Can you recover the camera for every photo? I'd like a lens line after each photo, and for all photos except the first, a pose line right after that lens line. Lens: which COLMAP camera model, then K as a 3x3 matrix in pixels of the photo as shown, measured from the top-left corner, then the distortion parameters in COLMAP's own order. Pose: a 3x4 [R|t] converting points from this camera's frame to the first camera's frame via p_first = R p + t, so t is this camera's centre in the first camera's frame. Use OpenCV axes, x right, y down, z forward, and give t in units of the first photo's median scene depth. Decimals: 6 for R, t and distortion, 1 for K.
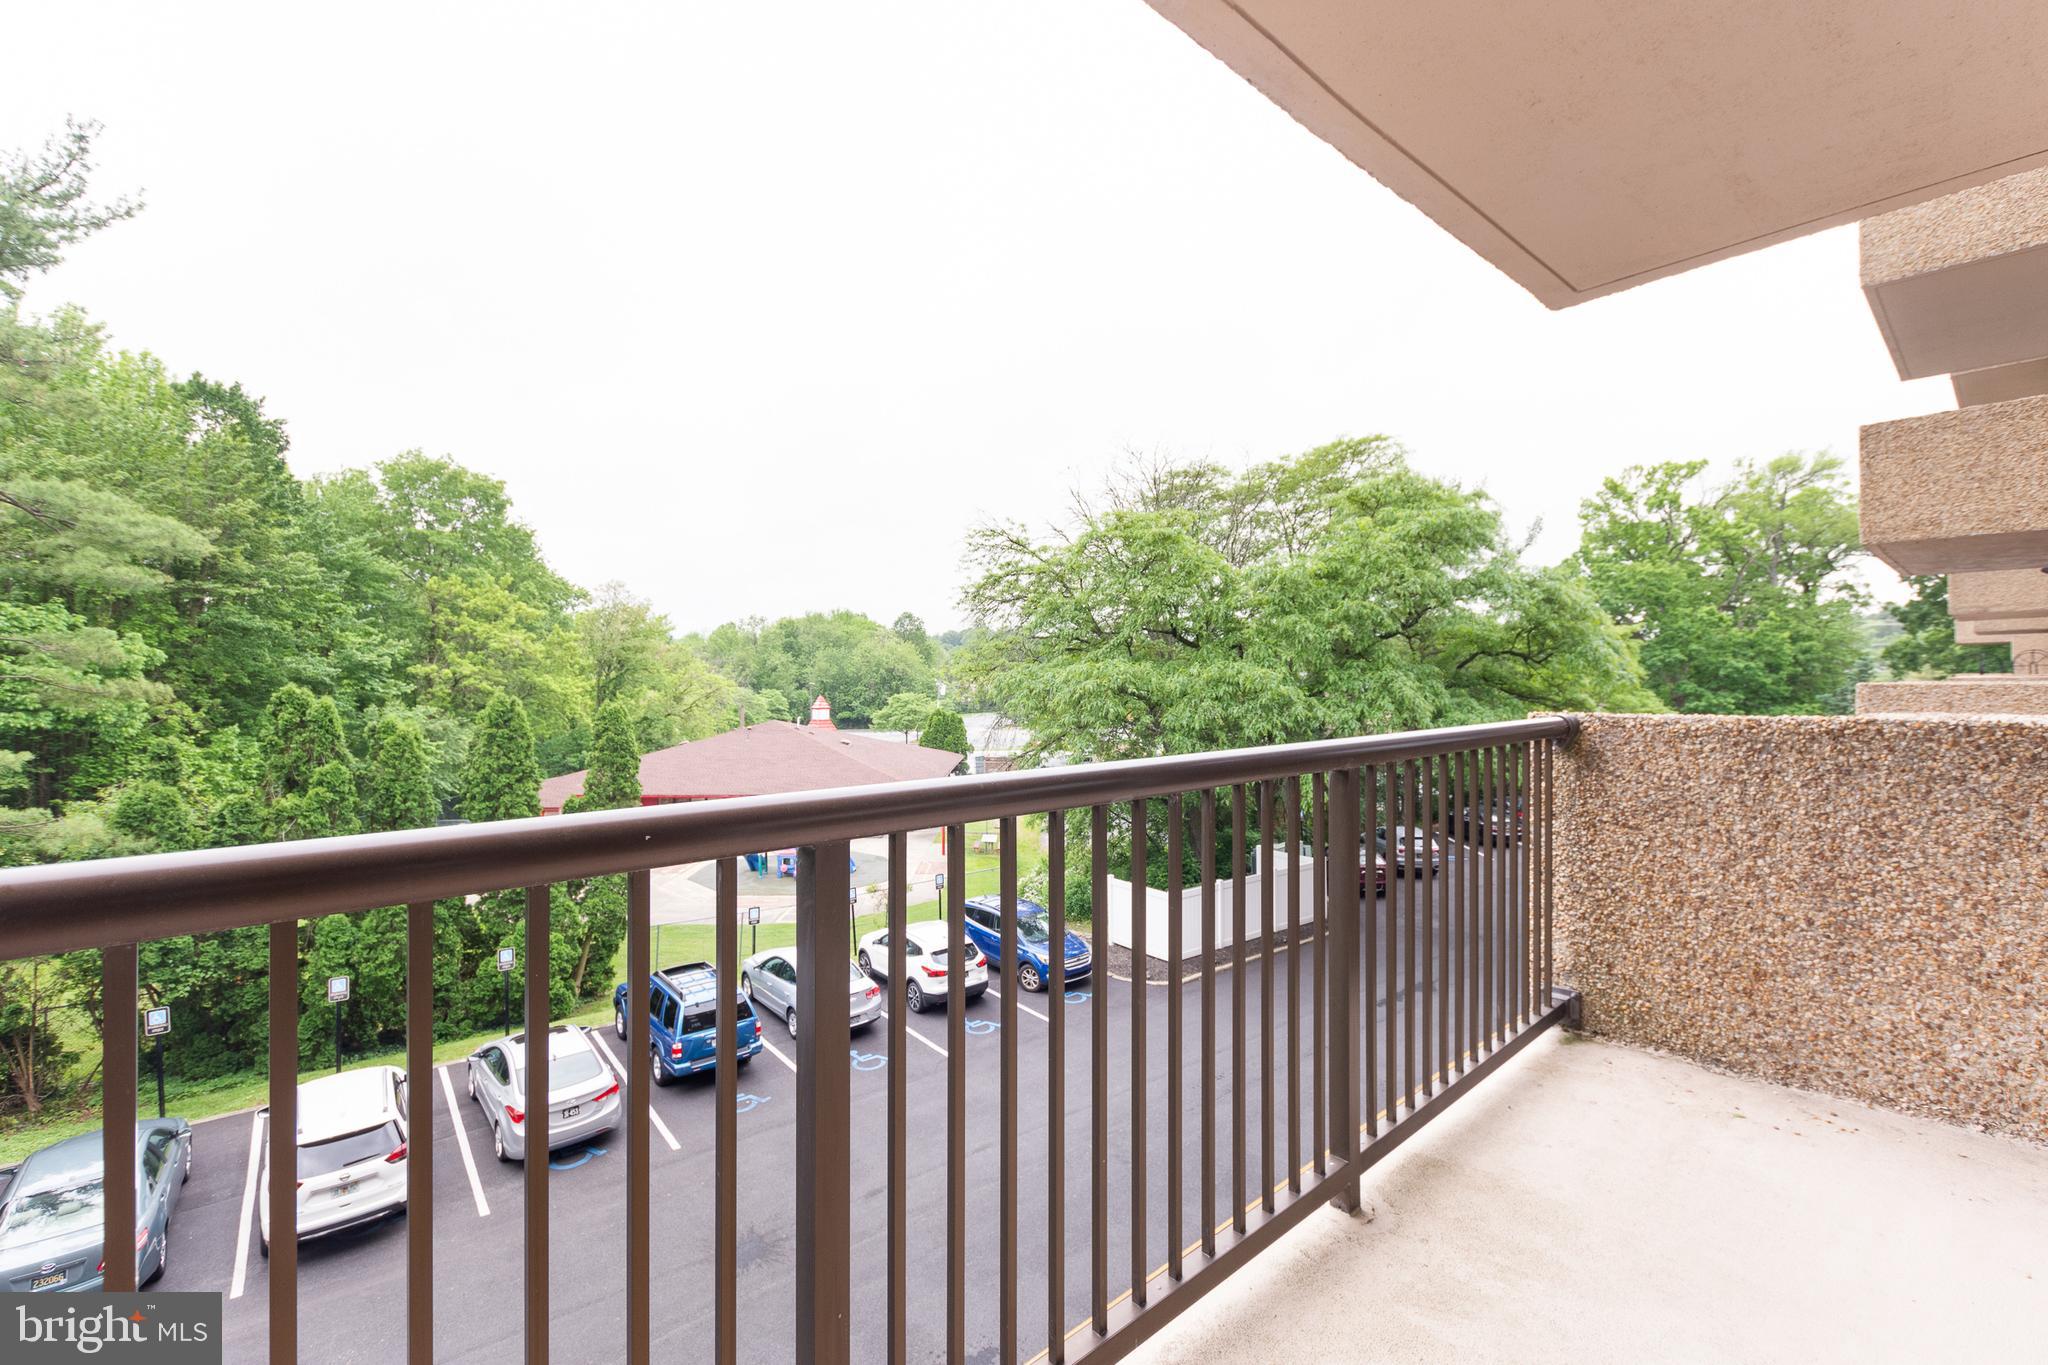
lens RADIAL K [[889.7, 0, 1038.9], [0, 889.7, 679.4], [0, 0, 1]] dist [-0.002232, -0.000070]
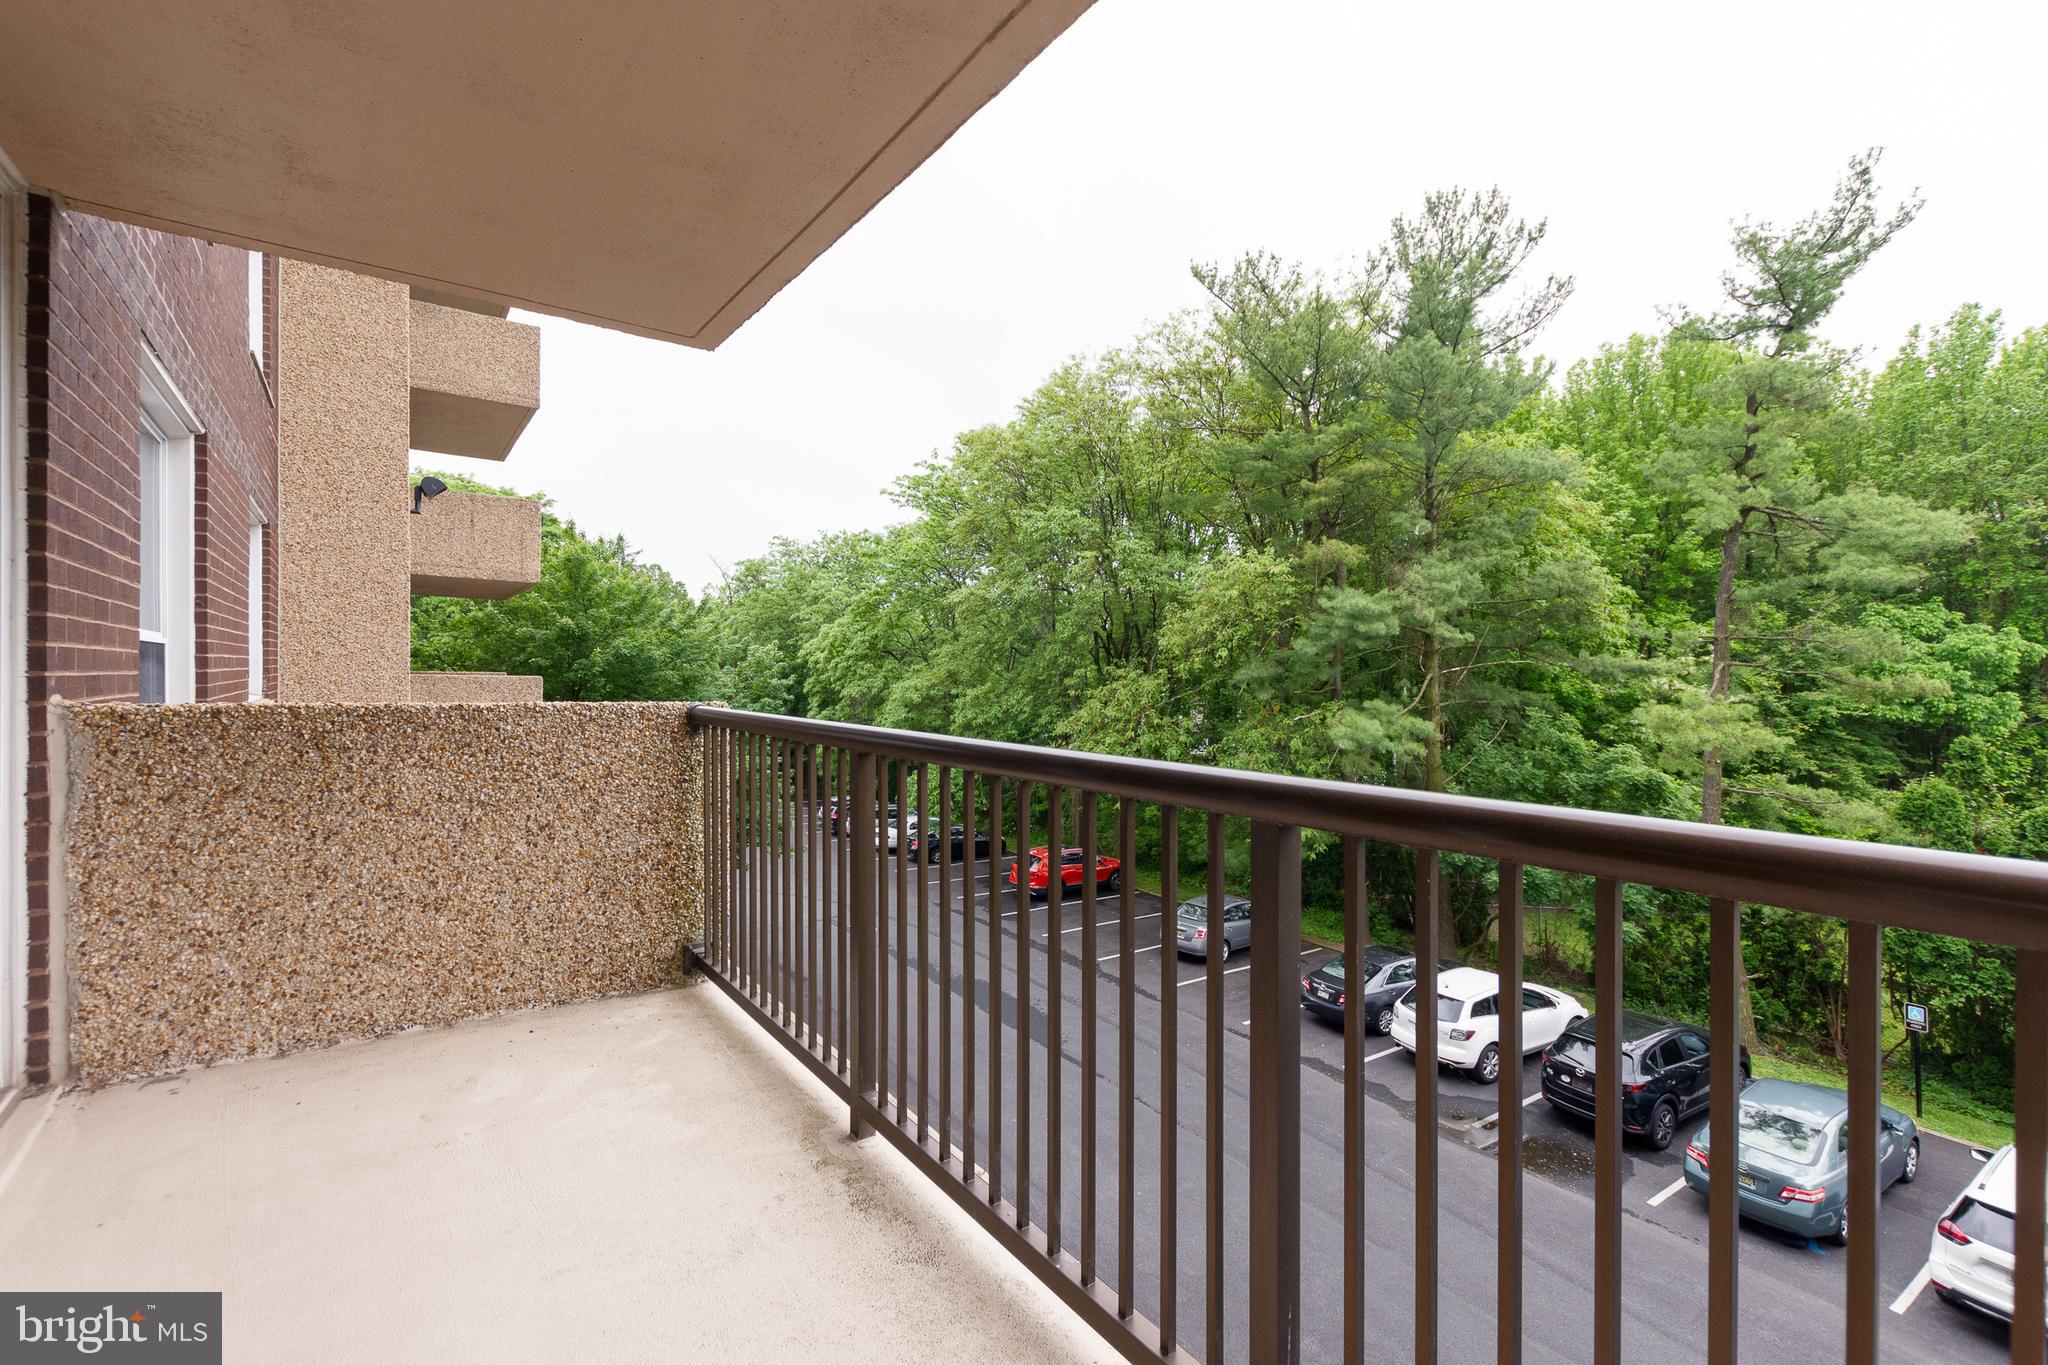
lens RADIAL K [[889.7, 0, 1016.8], [0, 889.7, 676.9], [0, 0, 1]] dist [-0.002232, -0.000070]
pose [[-0.095325, 0.009180, -0.995404, 0.085852], [-0.007802, 0.999920, 0.009968, -0.000488], [0.995416, 0.008717, -0.095246, 0.076504]]
